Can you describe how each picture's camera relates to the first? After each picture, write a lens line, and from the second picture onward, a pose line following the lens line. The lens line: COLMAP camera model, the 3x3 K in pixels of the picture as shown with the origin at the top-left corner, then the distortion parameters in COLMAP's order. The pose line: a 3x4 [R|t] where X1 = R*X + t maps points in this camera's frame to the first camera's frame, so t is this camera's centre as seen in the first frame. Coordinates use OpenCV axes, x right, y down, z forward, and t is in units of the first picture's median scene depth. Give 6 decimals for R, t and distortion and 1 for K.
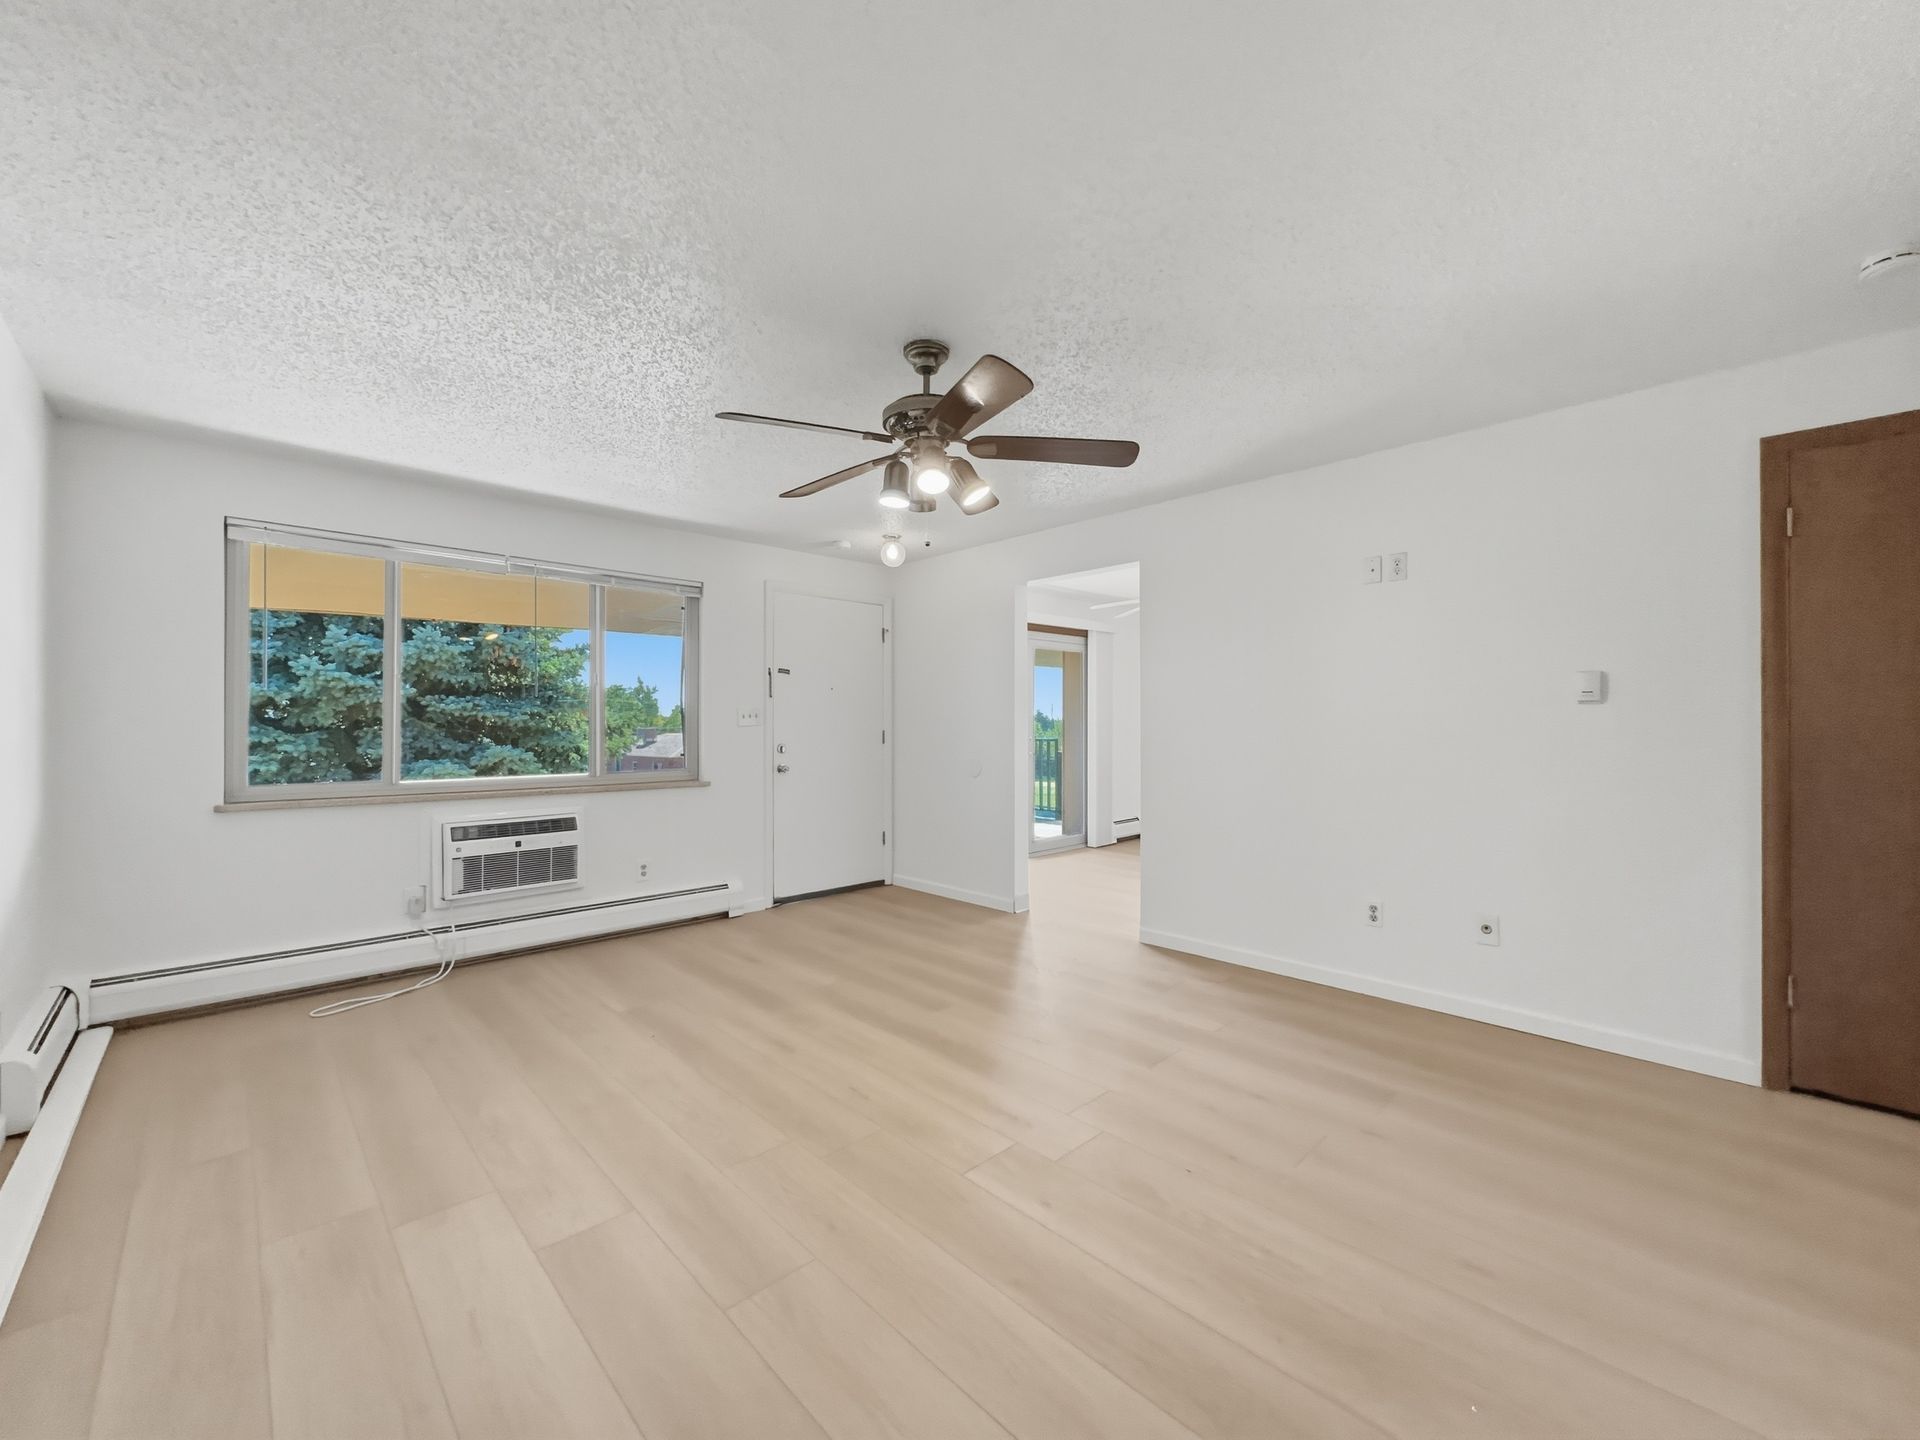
lens RADIAL K [[768.3, 0, 961.9], [0, 768.3, 715.0], [0, 0, 1]] dist [-0.001647, 0.000341]
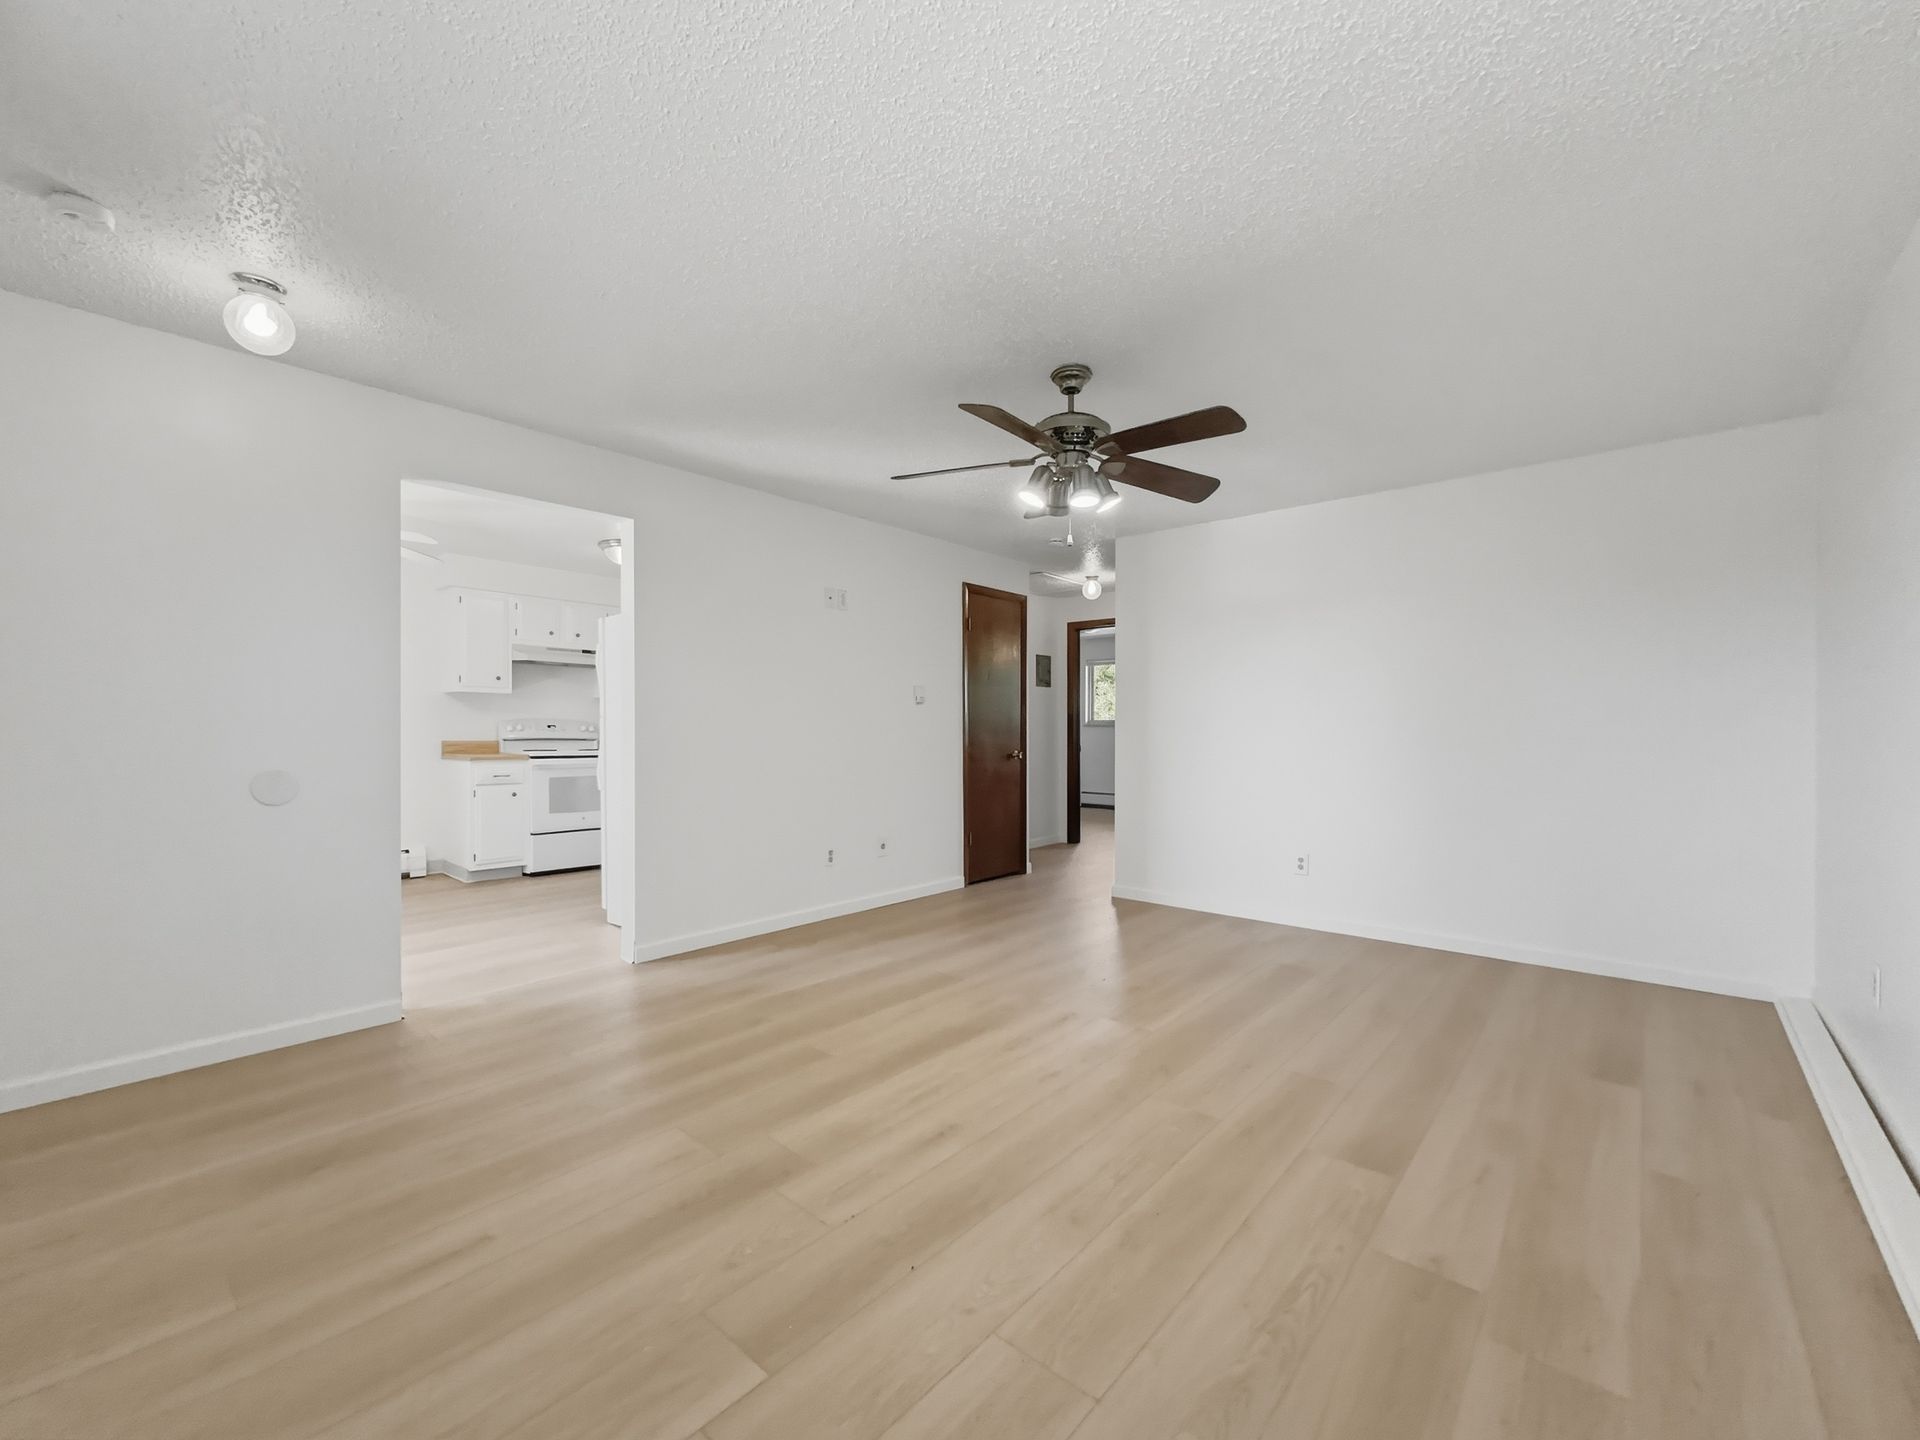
lens RADIAL K [[788.1, 0, 958.8], [0, 788.1, 719.6], [0, 0, 1]] dist [-0.002664, 0.000778]
pose [[-0.082871, 0.011004, 0.996499, -0.762563], [-0.014556, 0.999819, -0.012251, 0.032595], [-0.996454, -0.015520, -0.082696, 0.809650]]
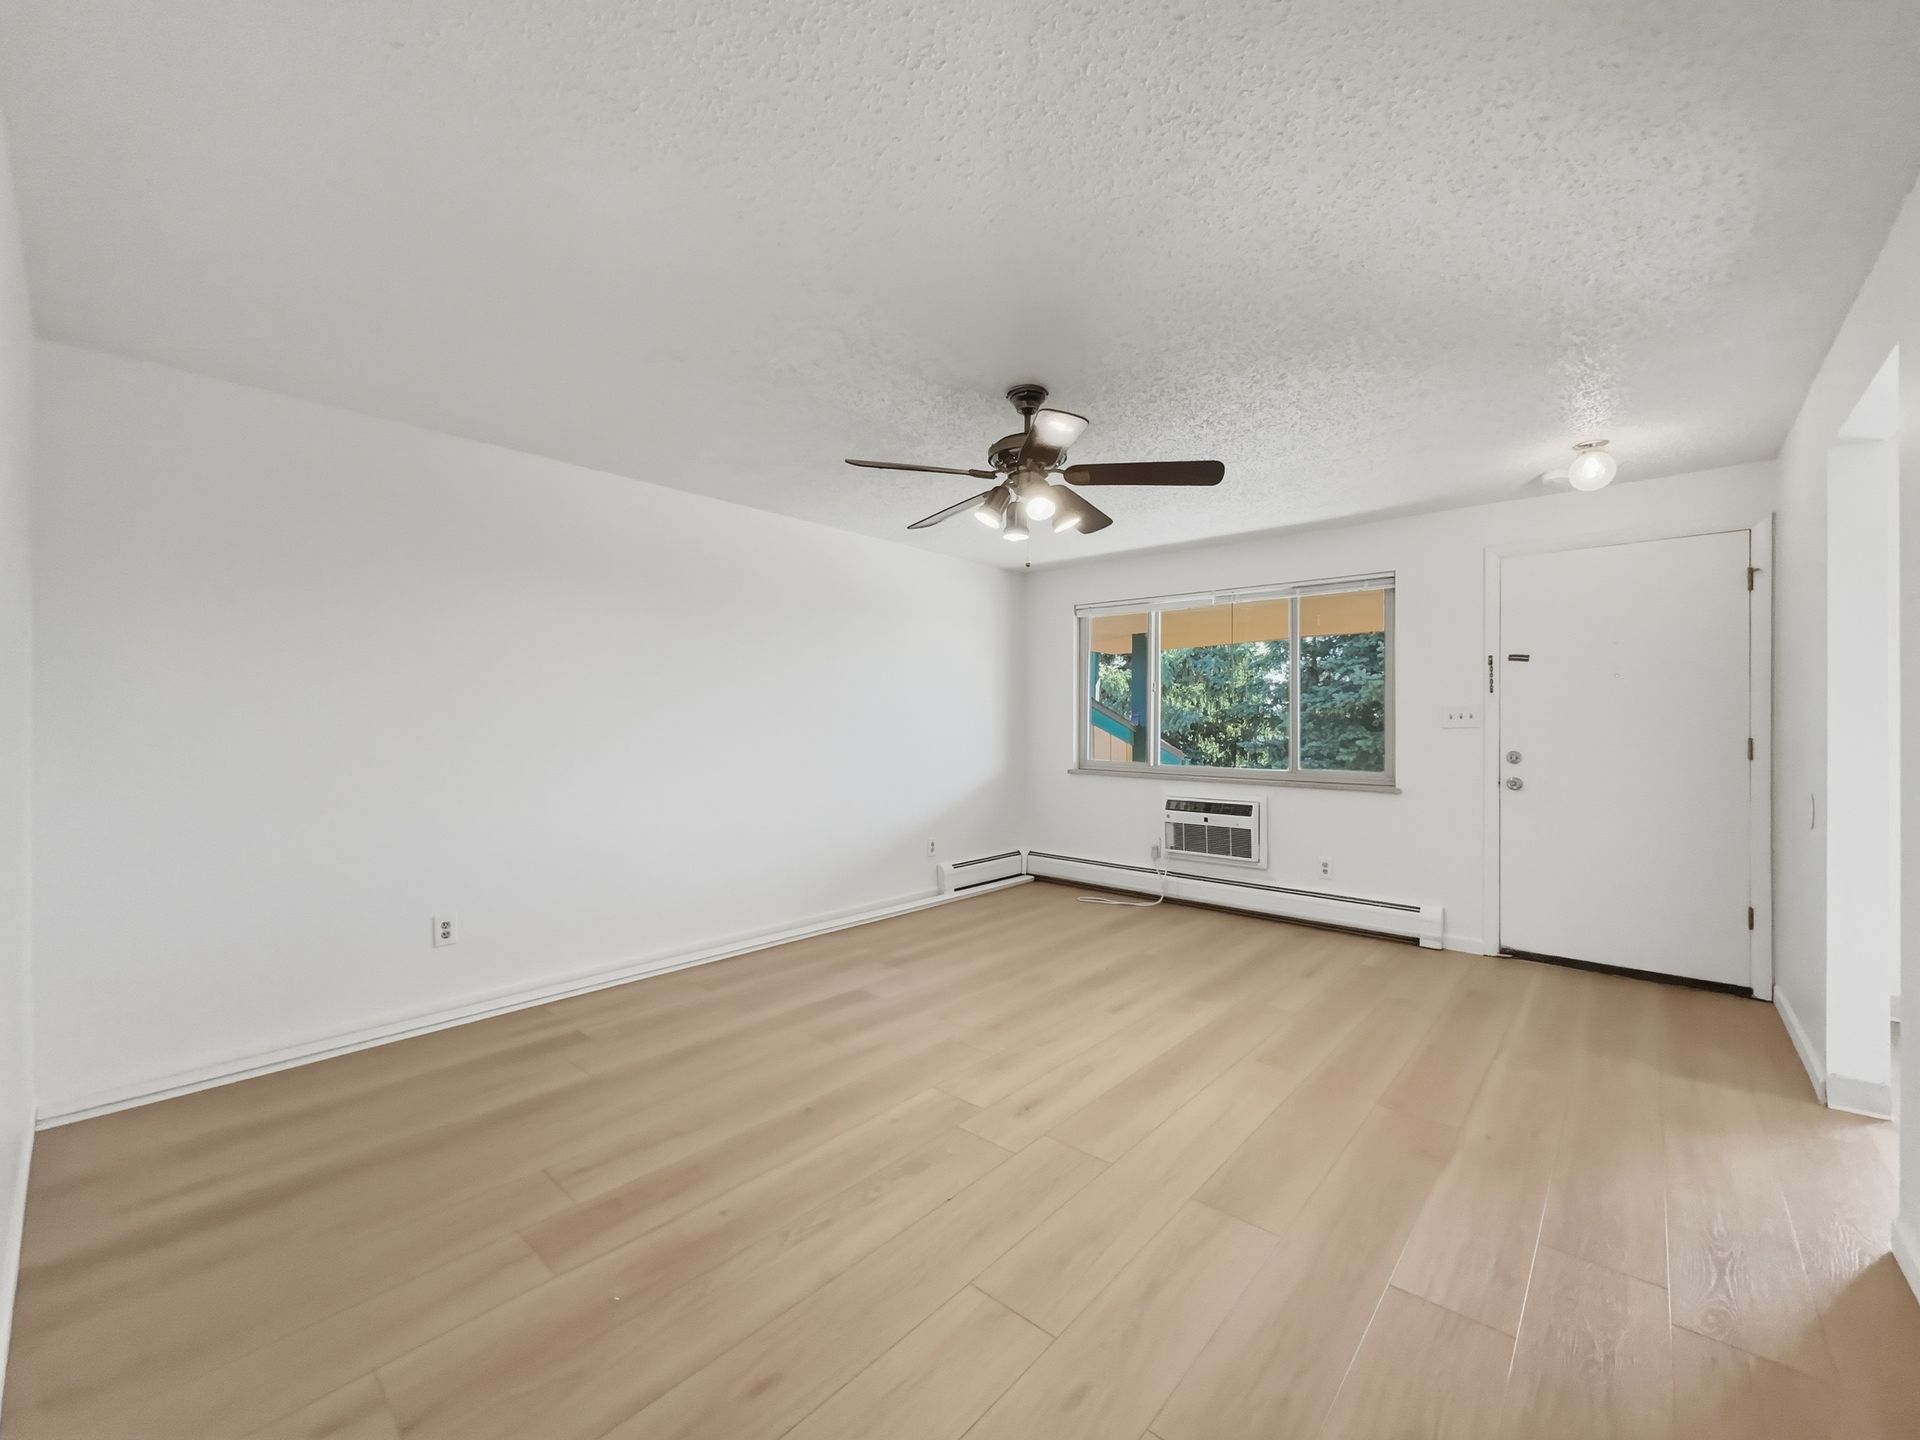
lens RADIAL K [[778.8, 0, 959.6], [0, 778.8, 714.5], [0, 0, 1]] dist [0.000900, 0.000354]
pose [[0.080748, -0.008287, -0.996700, 0.697073], [0.007116, 0.999945, -0.007738, 0.002723], [0.996709, -0.006468, 0.080802, 0.519093]]
